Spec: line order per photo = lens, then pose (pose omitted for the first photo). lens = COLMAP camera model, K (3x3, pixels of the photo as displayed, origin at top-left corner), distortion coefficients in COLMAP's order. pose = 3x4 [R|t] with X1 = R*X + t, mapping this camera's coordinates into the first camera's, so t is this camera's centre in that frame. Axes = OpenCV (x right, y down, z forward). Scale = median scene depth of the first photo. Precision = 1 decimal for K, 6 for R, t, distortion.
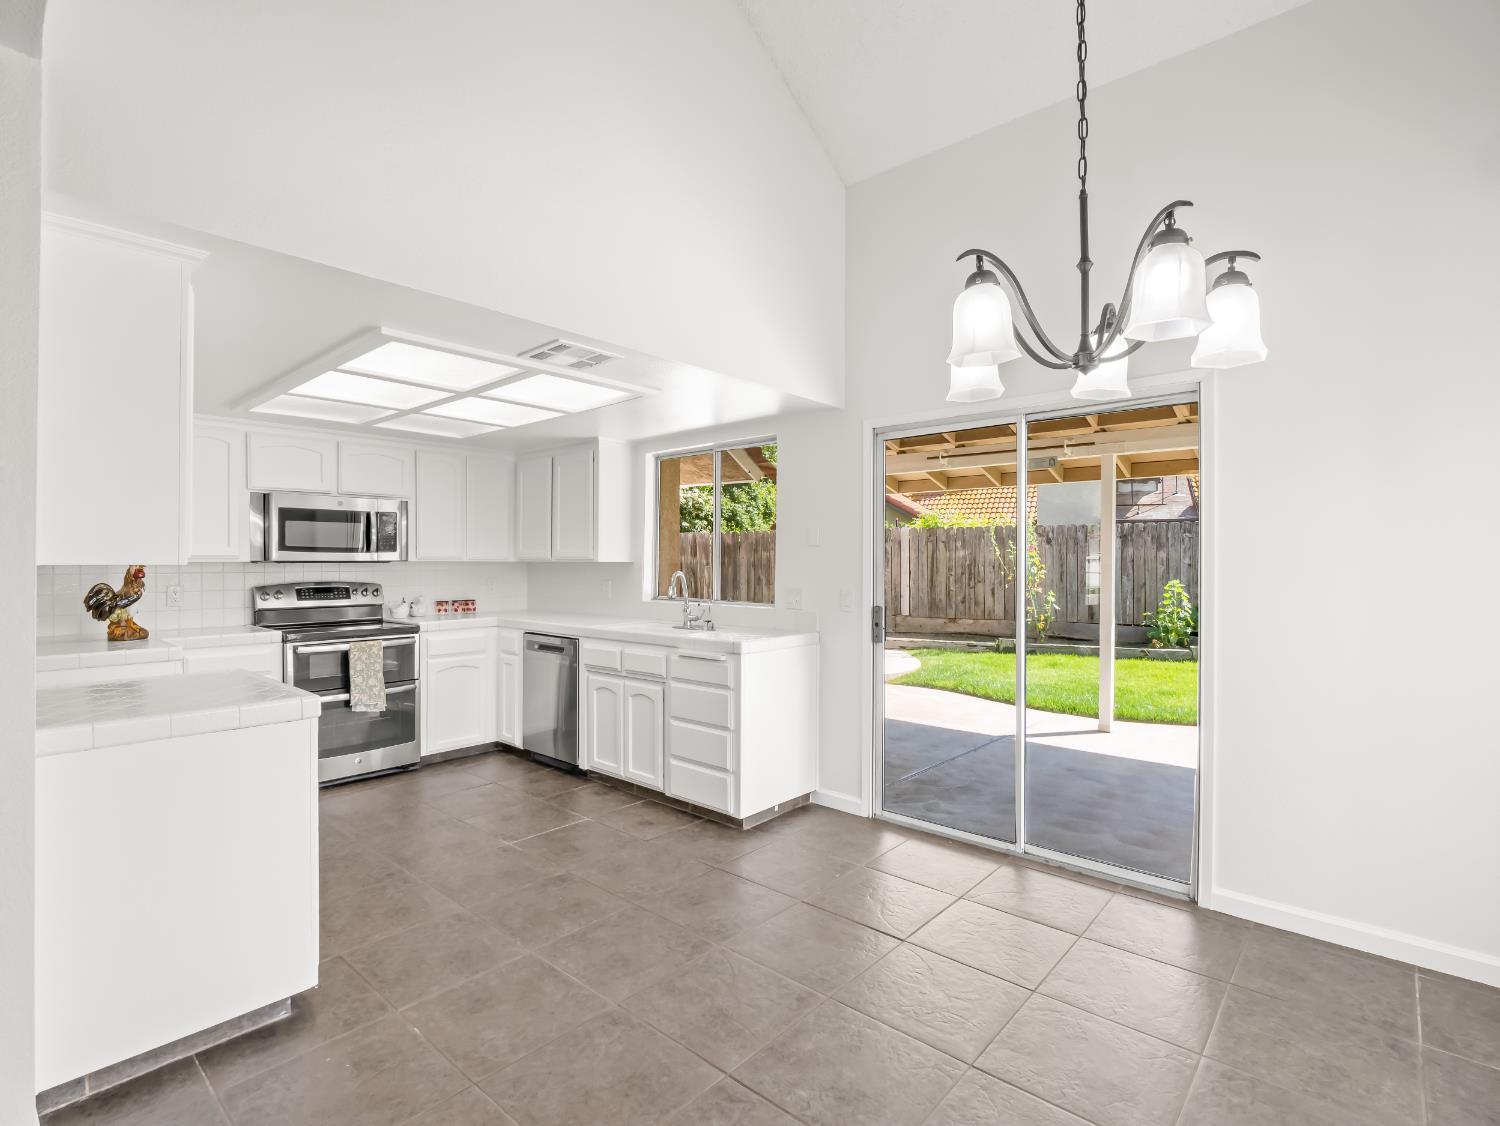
lens RADIAL K [[726.9, 0, 735.7], [0, 726.9, 560.1], [0, 0, 1]] dist [-0.015546, -0.000349]
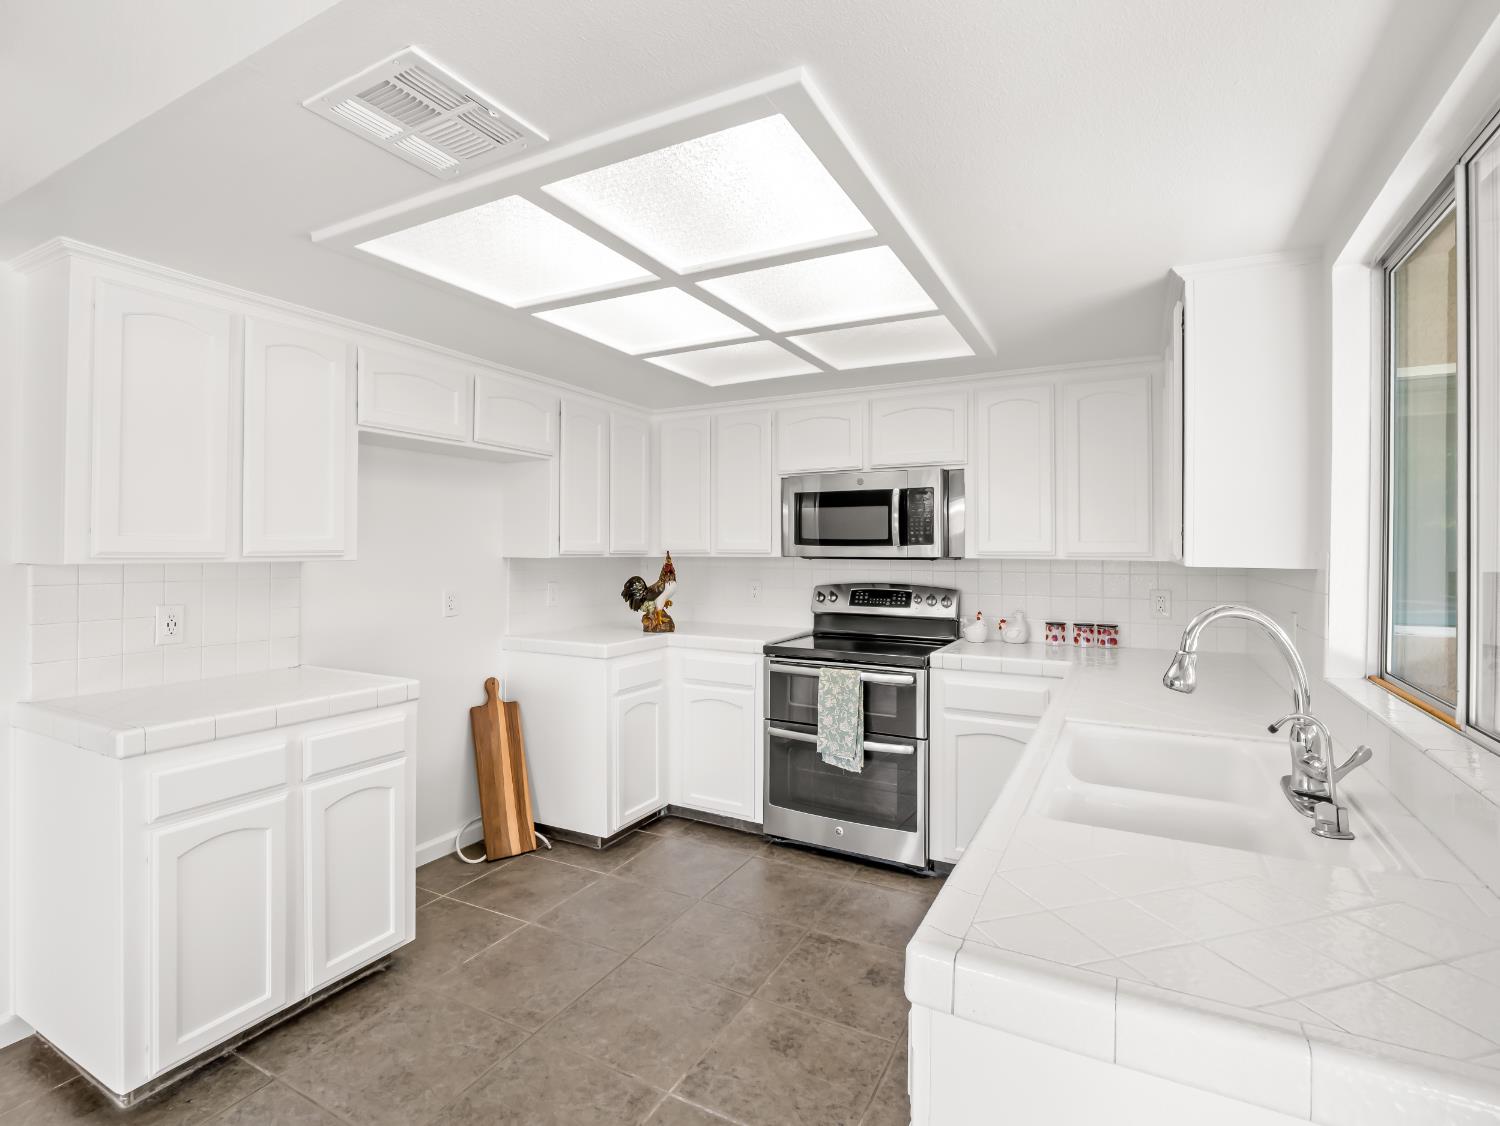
lens RADIAL K [[726.9, 0, 720.8], [0, 726.9, 541.9], [0, 0, 1]] dist [-0.015546, -0.000349]
pose [[0.234787, -0.007882, -0.972015, 0.156414], [-0.003448, 0.999954, -0.008941, -0.007467], [0.972041, 0.005451, 0.234749, 0.664150]]
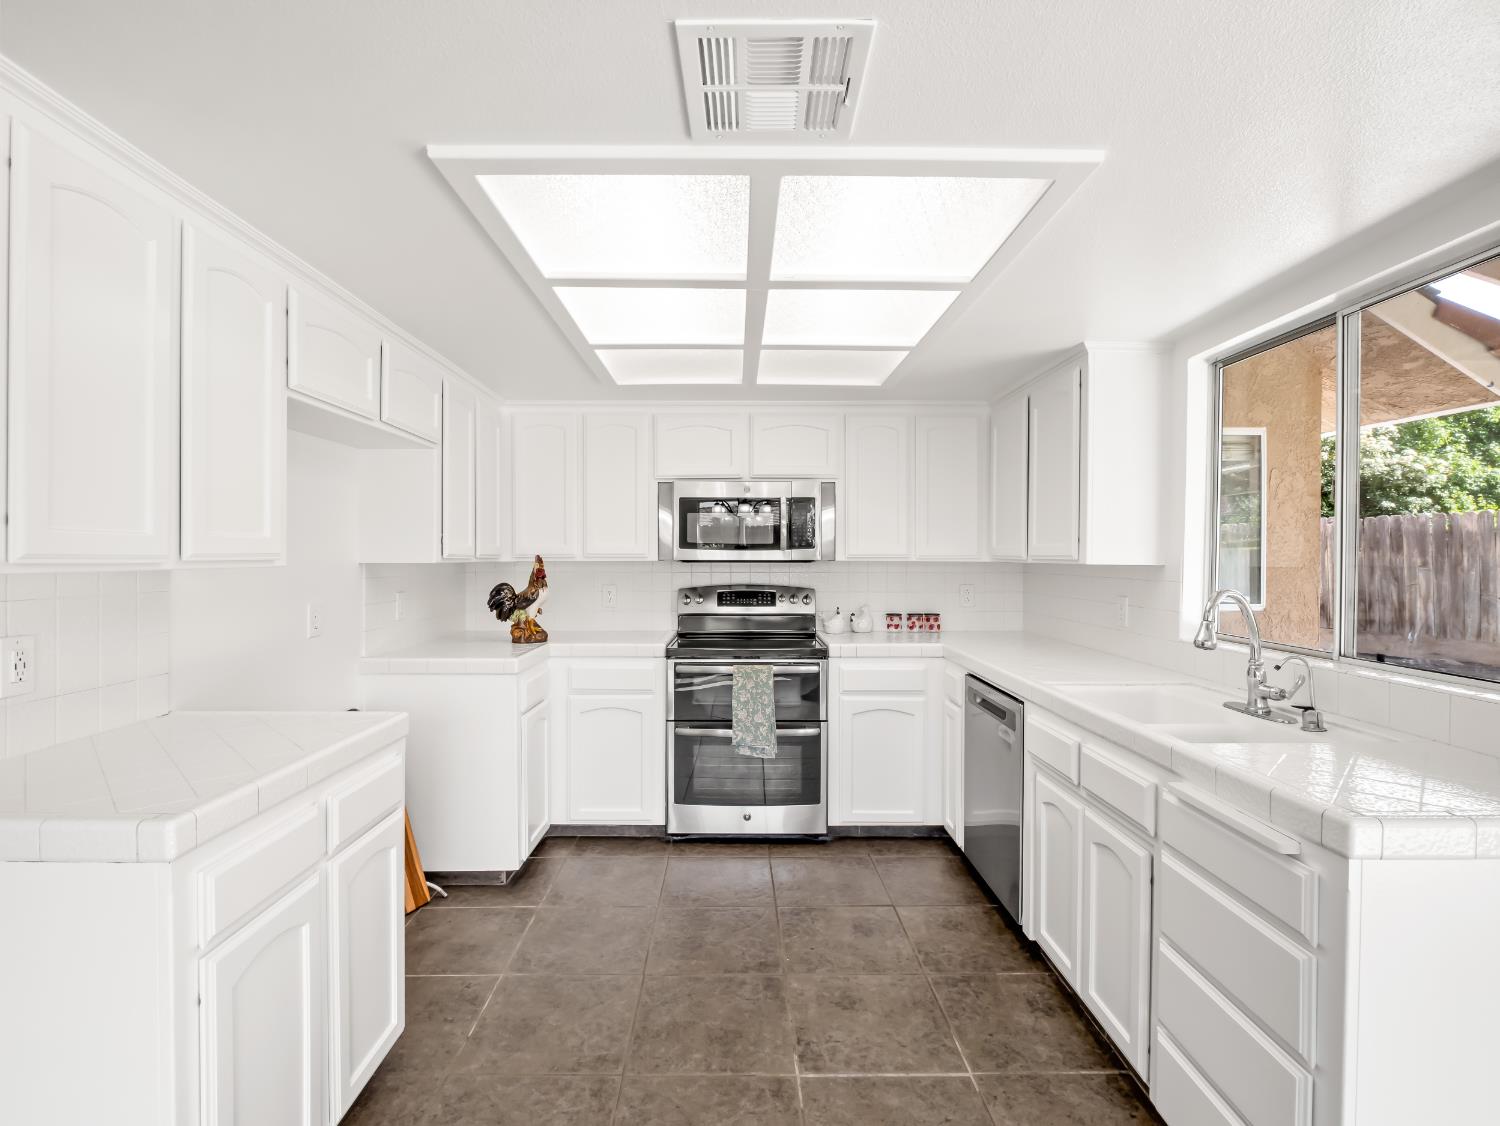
lens RADIAL K [[726.9, 0, 737.5], [0, 726.9, 558.9], [0, 0, 1]] dist [-0.015546, -0.000349]
pose [[0.678002, 0.006190, -0.735034, 0.042694], [-0.002346, 0.999978, 0.006257, -0.005207], [0.735056, -0.002518, 0.678001, 0.432255]]
